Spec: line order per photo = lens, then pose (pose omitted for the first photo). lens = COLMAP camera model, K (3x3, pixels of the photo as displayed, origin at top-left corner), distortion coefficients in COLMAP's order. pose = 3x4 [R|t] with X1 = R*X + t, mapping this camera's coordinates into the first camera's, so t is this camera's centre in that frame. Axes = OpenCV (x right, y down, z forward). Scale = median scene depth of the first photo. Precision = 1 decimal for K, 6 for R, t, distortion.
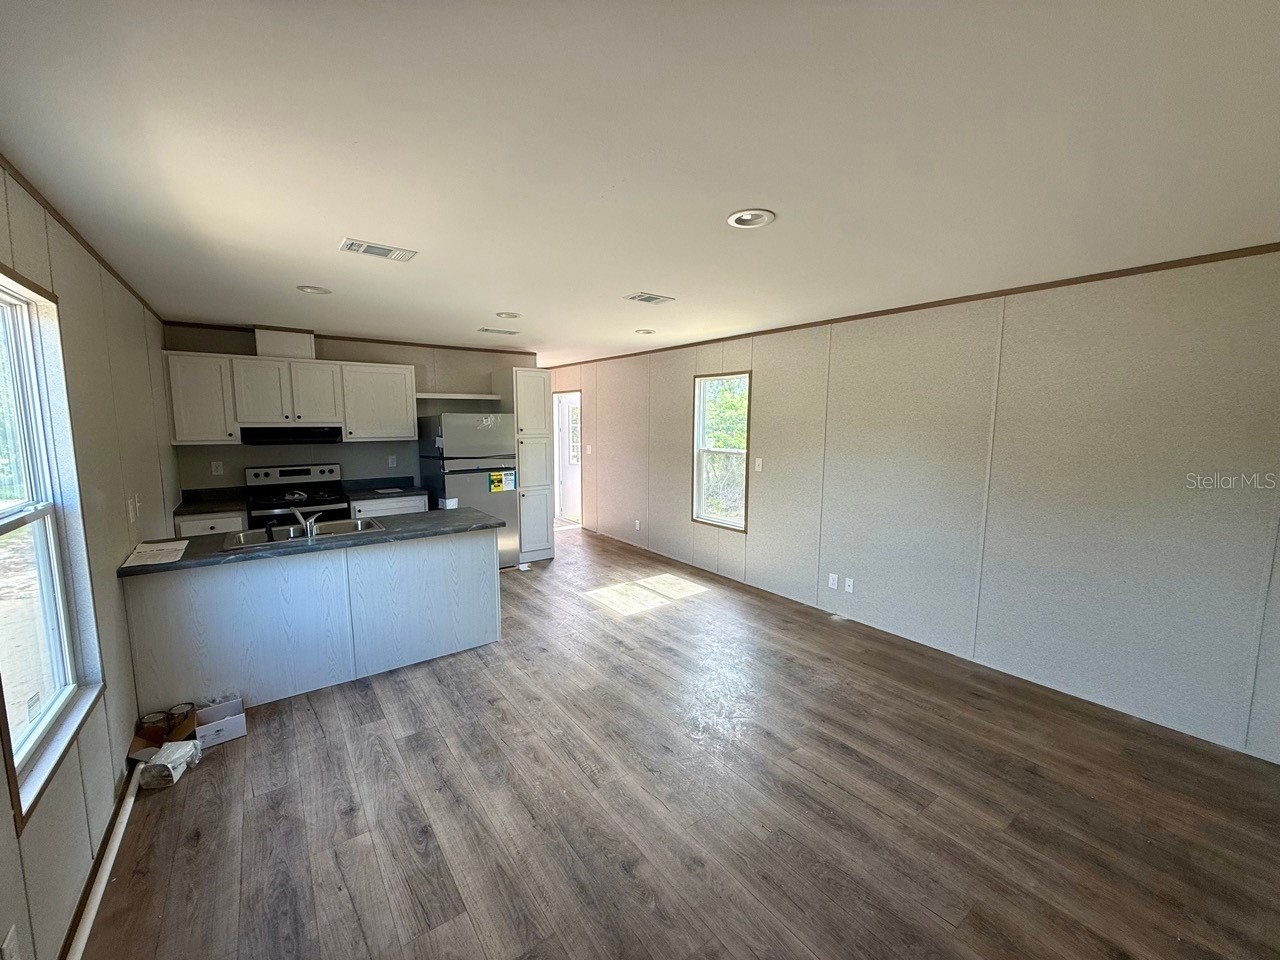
lens RADIAL K [[508.4, 0, 640.0], [0, 508.4, 480.0], [0, 0, 1]] dist [0.001696, -0.000053]
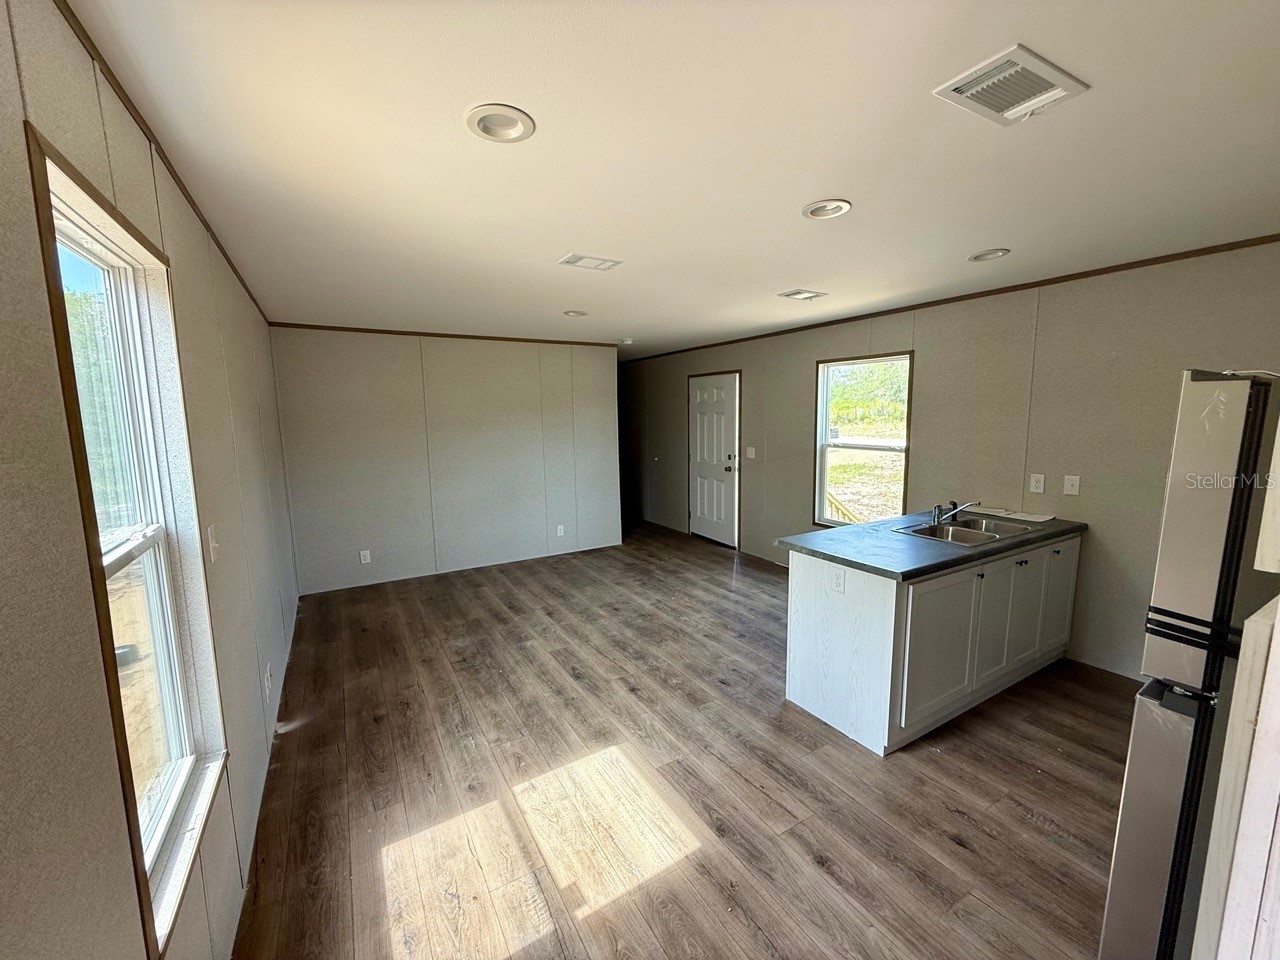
lens RADIAL K [[508.4, 0, 640.0], [0, 508.4, 480.0], [0, 0, 1]] dist [0.001696, -0.000053]
pose [[-0.994953, -0.003854, 0.100264, -0.161266], [0.021172, 0.968698, 0.247338, -0.250137], [-0.098079, 0.248212, -0.963728, 2.099854]]
